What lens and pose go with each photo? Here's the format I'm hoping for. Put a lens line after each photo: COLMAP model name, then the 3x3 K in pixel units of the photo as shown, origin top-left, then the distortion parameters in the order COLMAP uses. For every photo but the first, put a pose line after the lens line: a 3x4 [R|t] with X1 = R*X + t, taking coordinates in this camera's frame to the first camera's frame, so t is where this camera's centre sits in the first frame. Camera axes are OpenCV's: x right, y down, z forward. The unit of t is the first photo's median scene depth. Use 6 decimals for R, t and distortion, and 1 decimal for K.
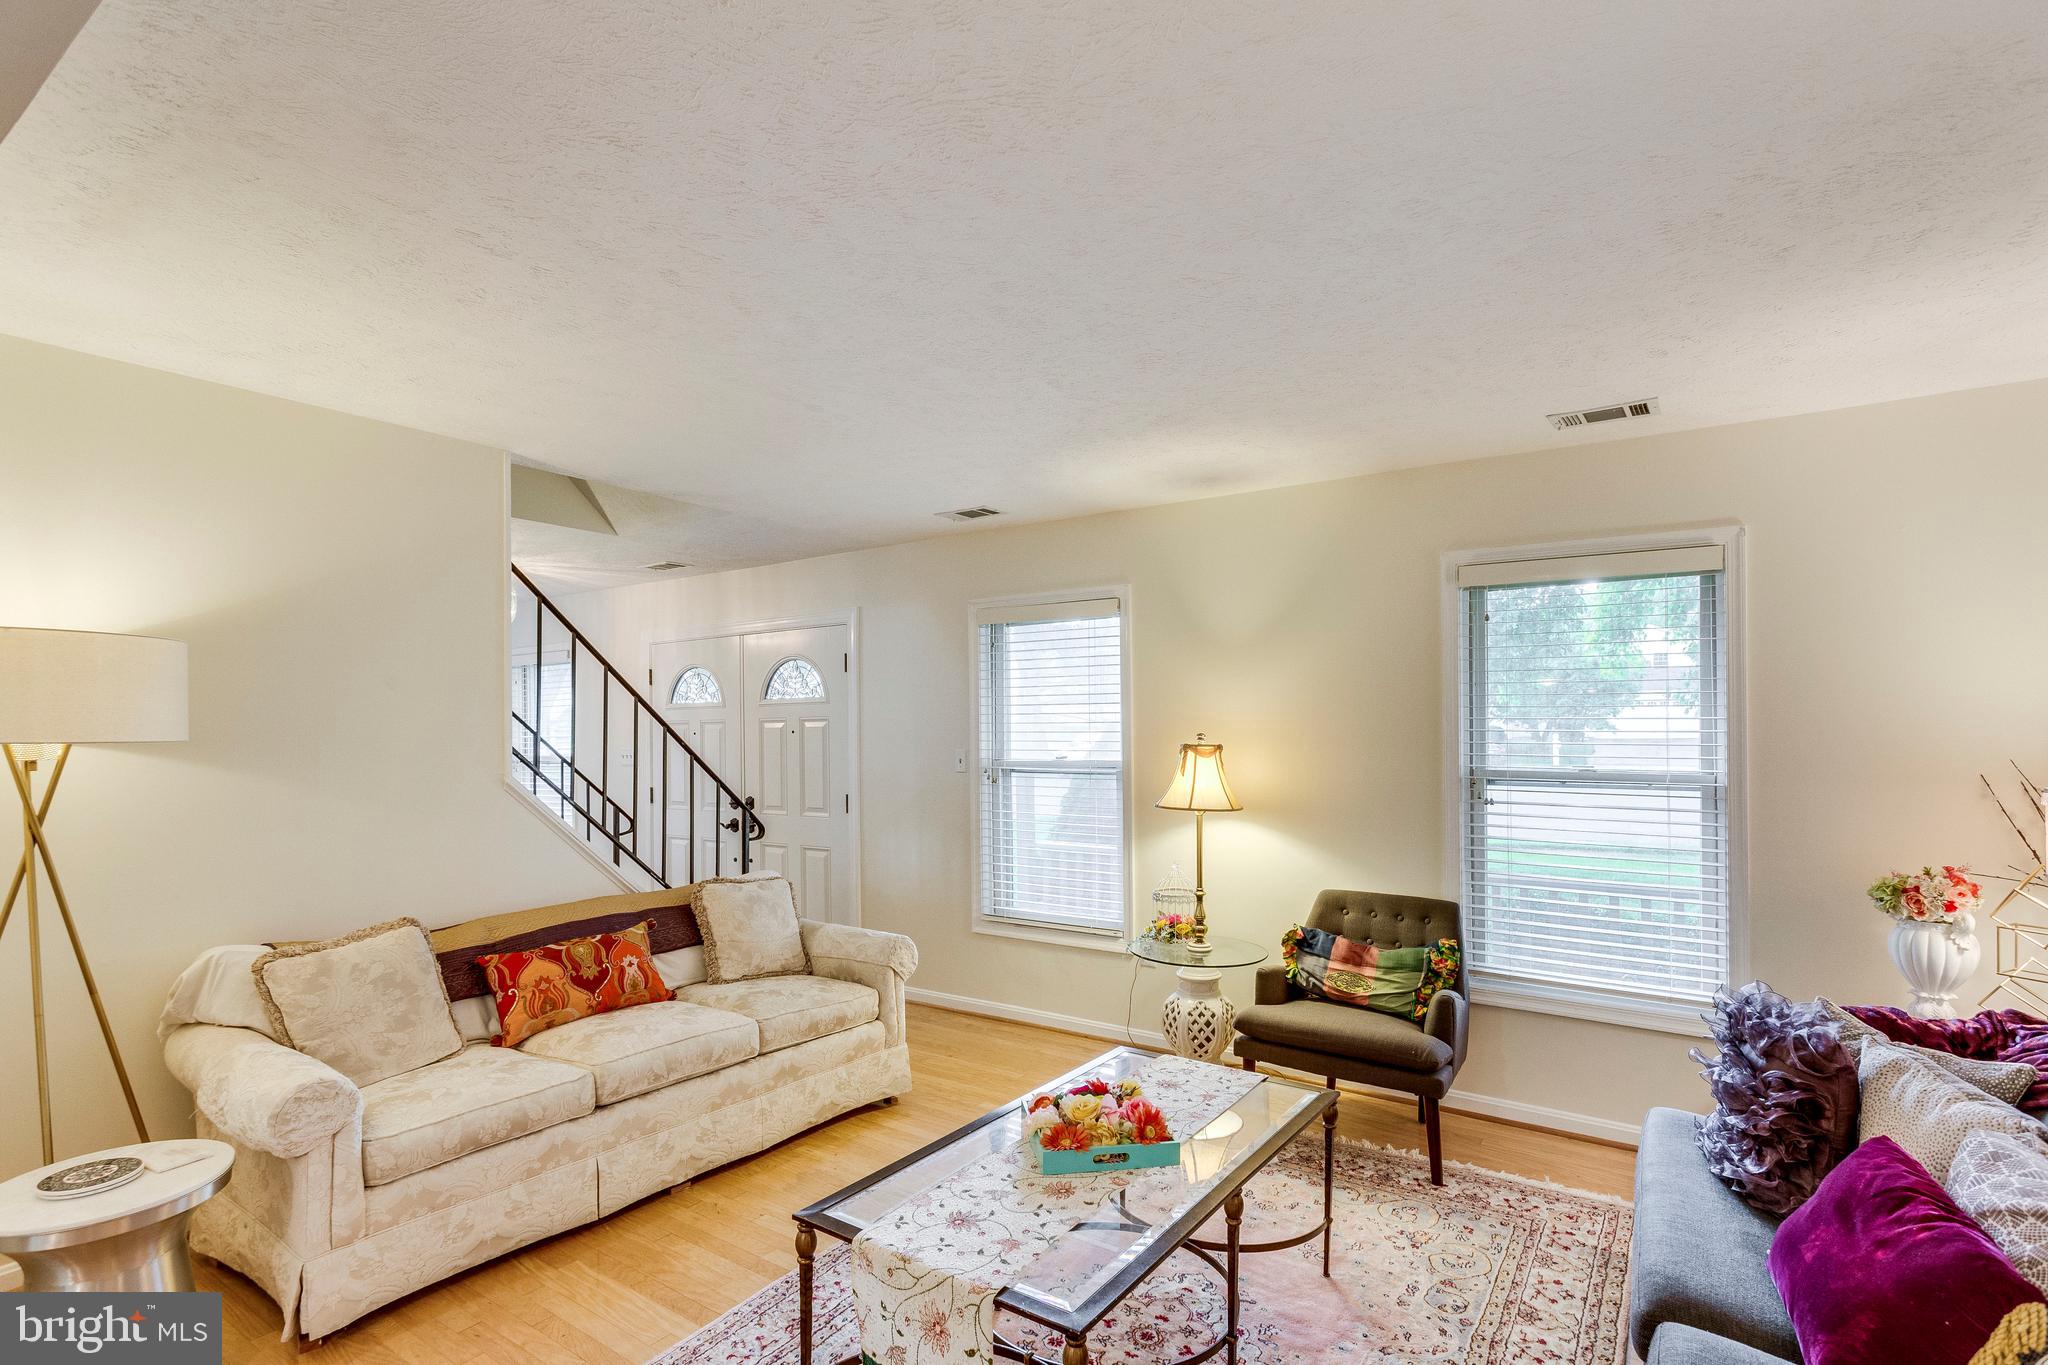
lens RADIAL K [[987.6, 0, 1021.0], [0, 987.6, 744.2], [0, 0, 1]] dist [0.001171, 0.000384]
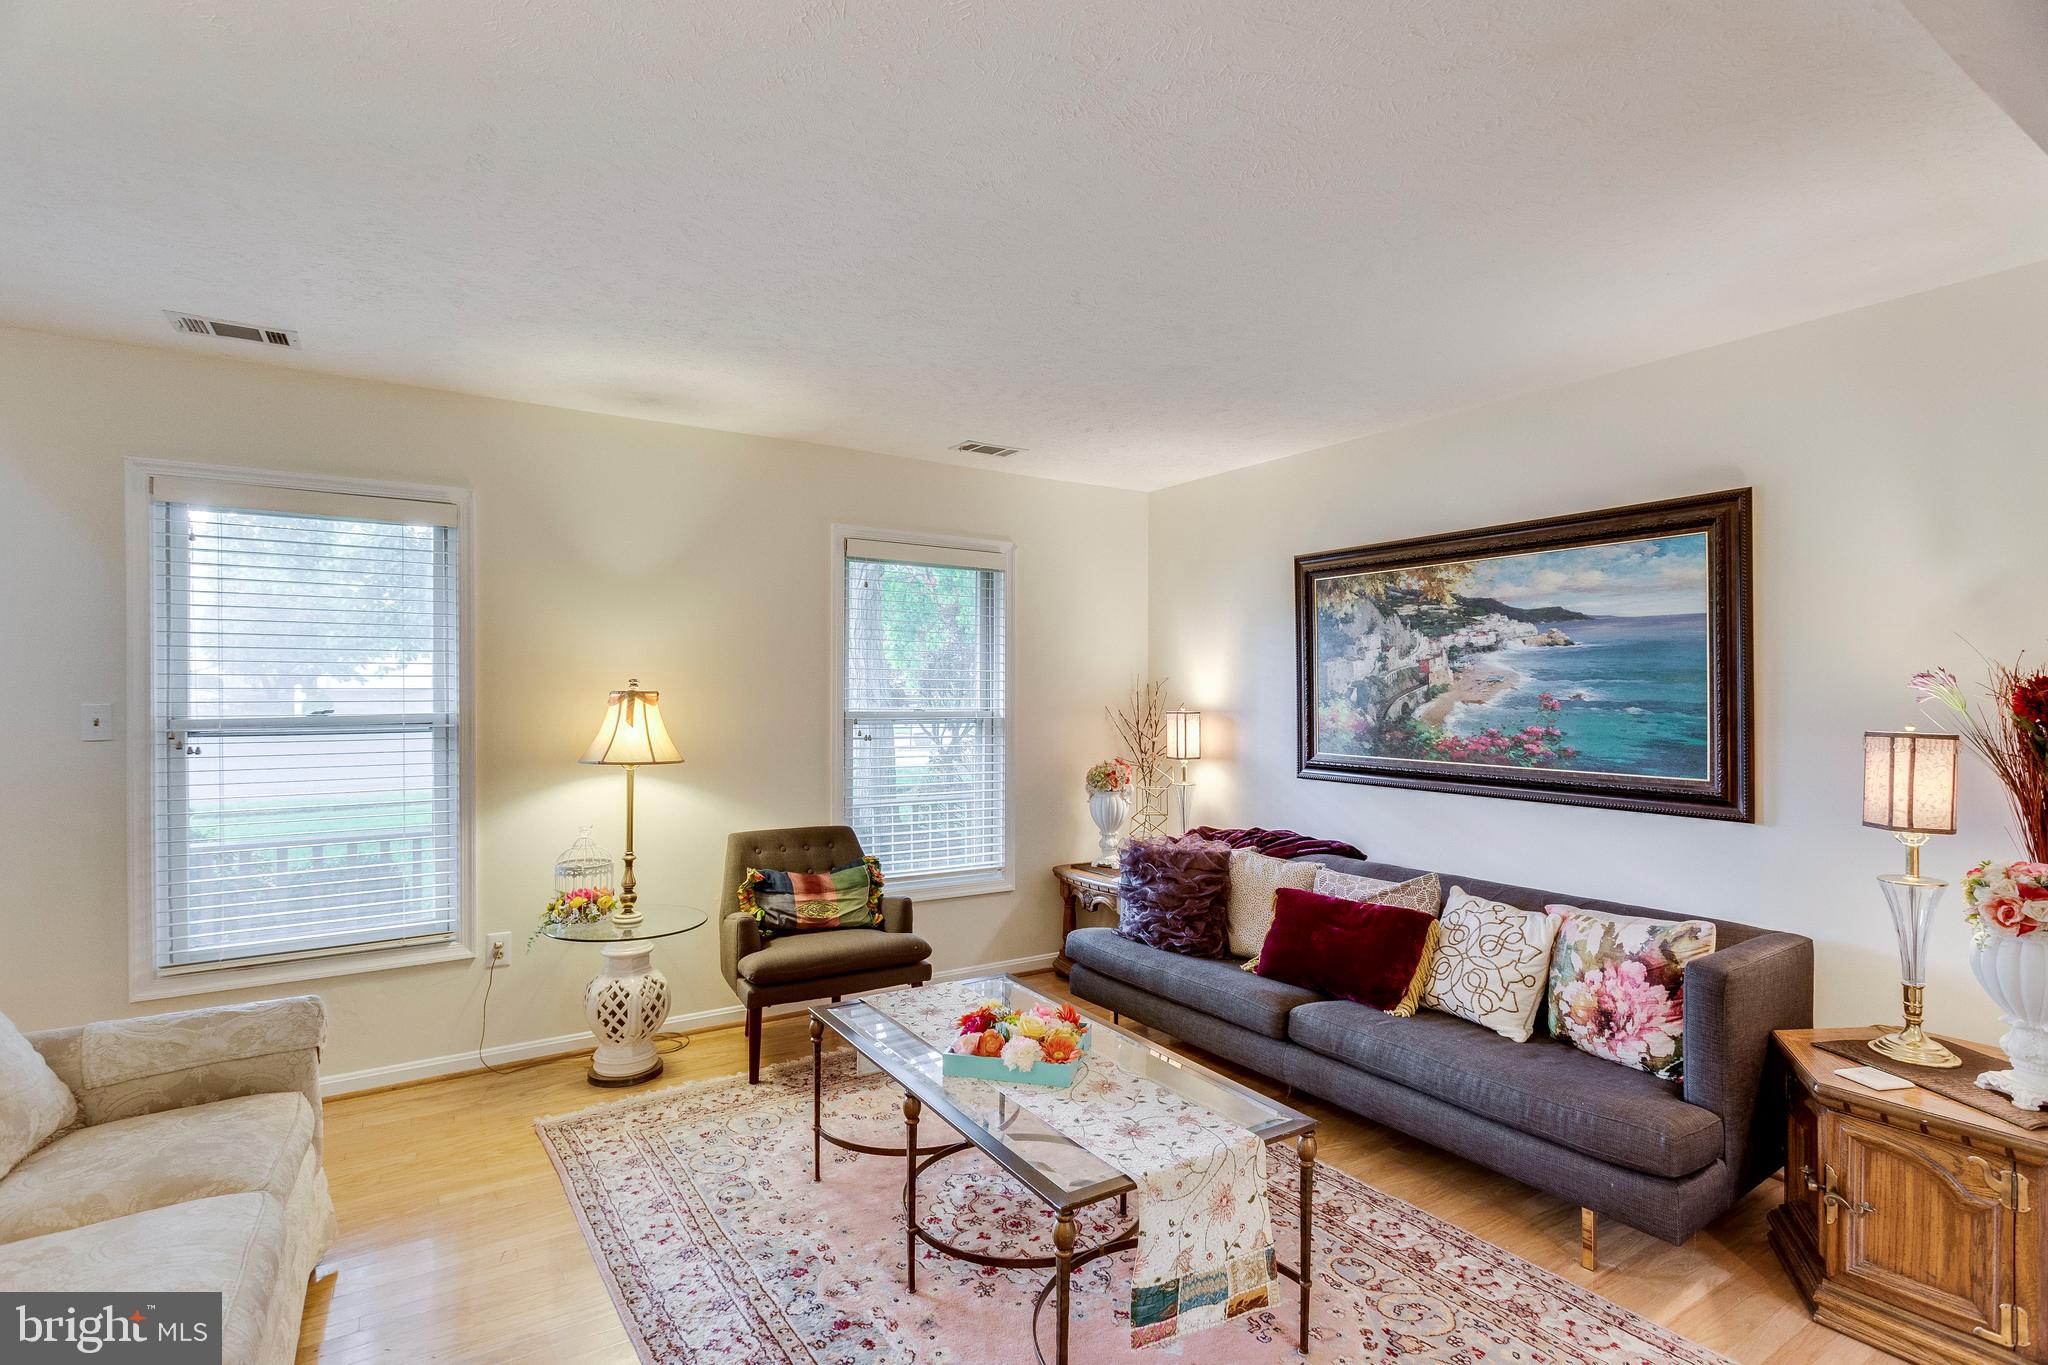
lens RADIAL K [[988.3, 0, 1035.9], [0, 988.3, 691.6], [0, 0, 1]] dist [0.000722, -0.000437]
pose [[0.379997, -0.003998, 0.924979, -0.506237], [0.005707, 0.999982, 0.001978, 0.000771], [-0.924970, 0.004527, 0.380012, 0.319003]]
